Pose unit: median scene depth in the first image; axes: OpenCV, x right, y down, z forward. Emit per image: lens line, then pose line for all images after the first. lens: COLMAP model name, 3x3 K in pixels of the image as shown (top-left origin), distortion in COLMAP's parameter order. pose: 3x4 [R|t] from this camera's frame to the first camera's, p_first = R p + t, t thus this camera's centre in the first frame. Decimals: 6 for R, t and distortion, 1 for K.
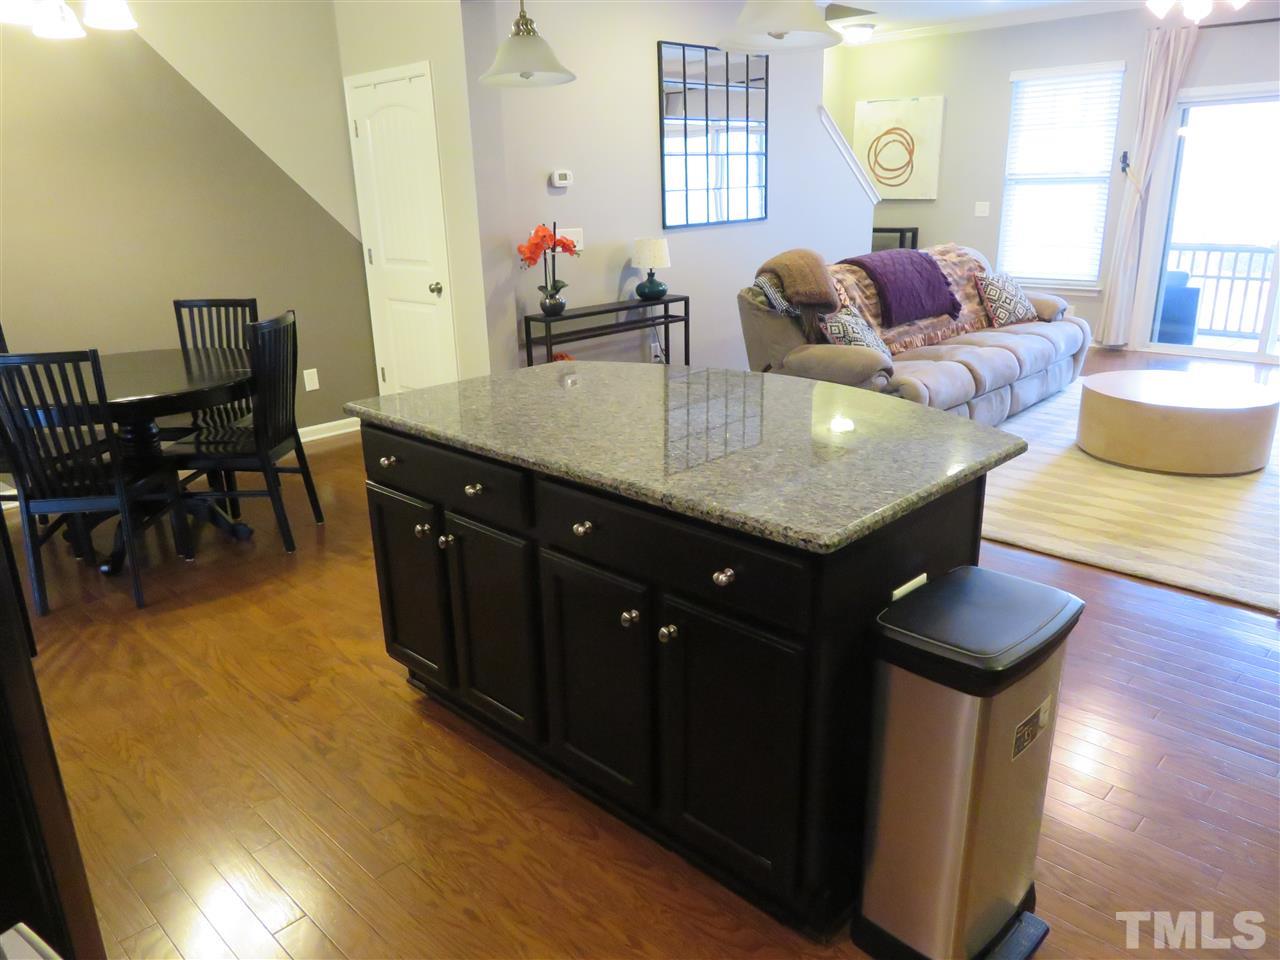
lens RADIAL K [[907.6, 0, 636.8], [0, 907.6, 477.2], [0, 0, 1]] dist [-0.006225, -0.003303]
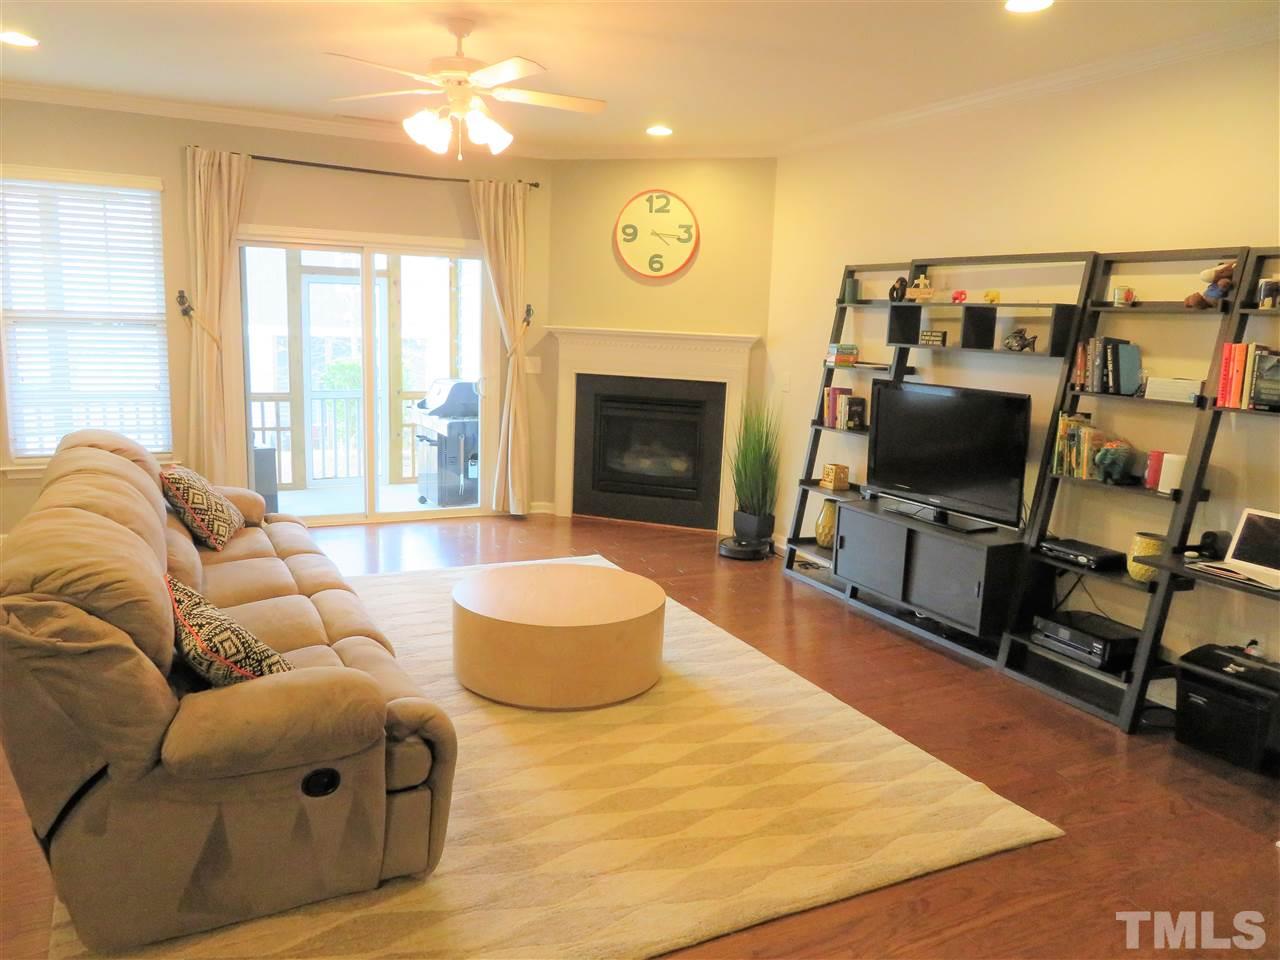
lens RADIAL K [[919.6, 0, 643.5], [0, 919.6, 480.1], [0, 0, 1]] dist [-0.005414, -0.007782]
pose [[0.339791, -0.123816, 0.932315, -0.158622], [0.246879, 0.968277, 0.038615, -0.238338], [-0.907520, 0.217048, 0.359579, 0.692032]]
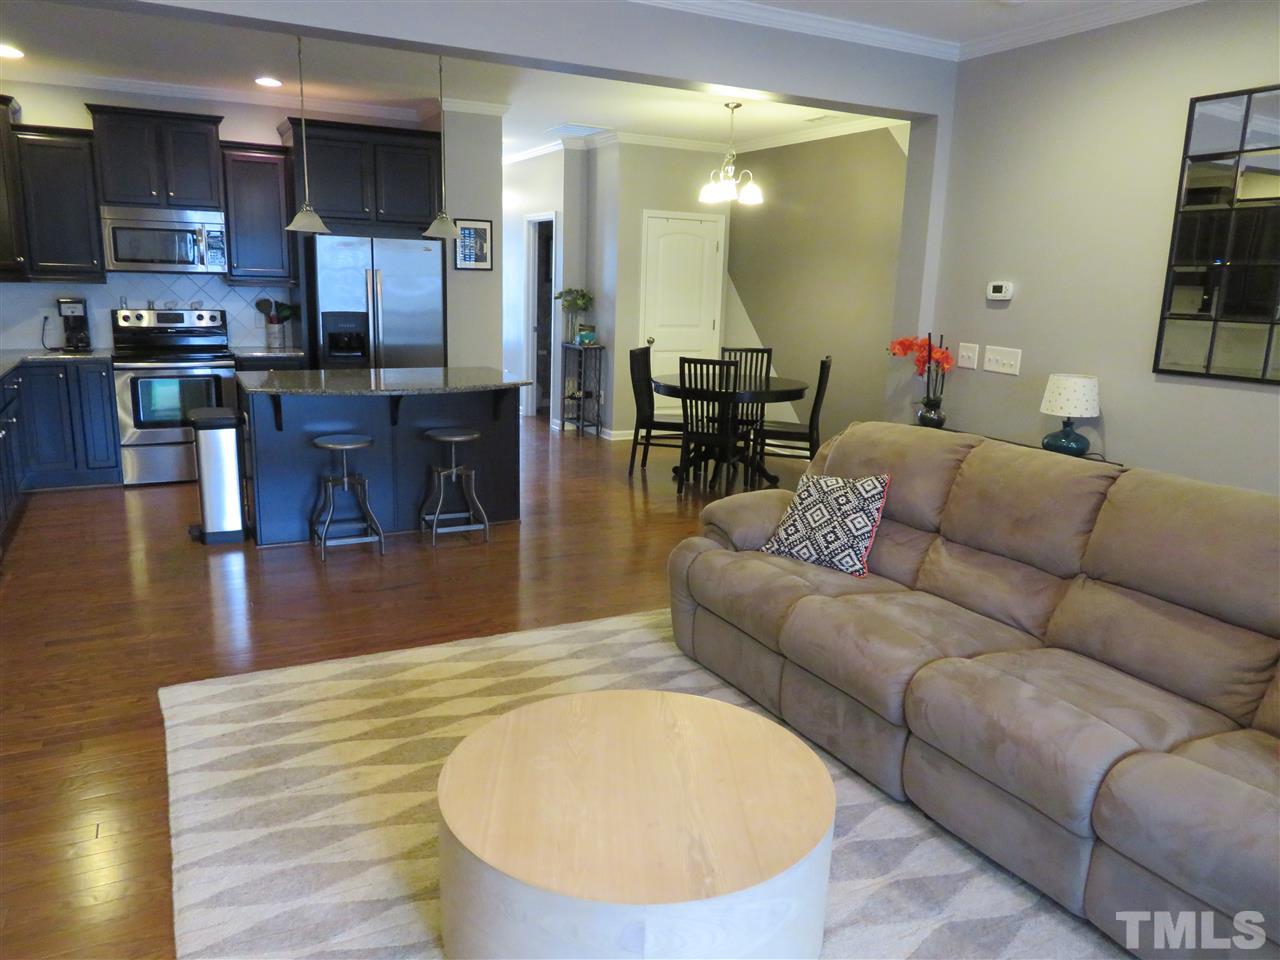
lens RADIAL K [[919.6, 0, 643.5], [0, 919.6, 480.1], [0, 0, 1]] dist [-0.005414, -0.007782]
pose [[-0.314909, 0.220817, -0.923077, 1.104861], [-0.311669, 0.894570, 0.320324, -0.424190], [0.896490, 0.388567, -0.212886, 1.177405]]
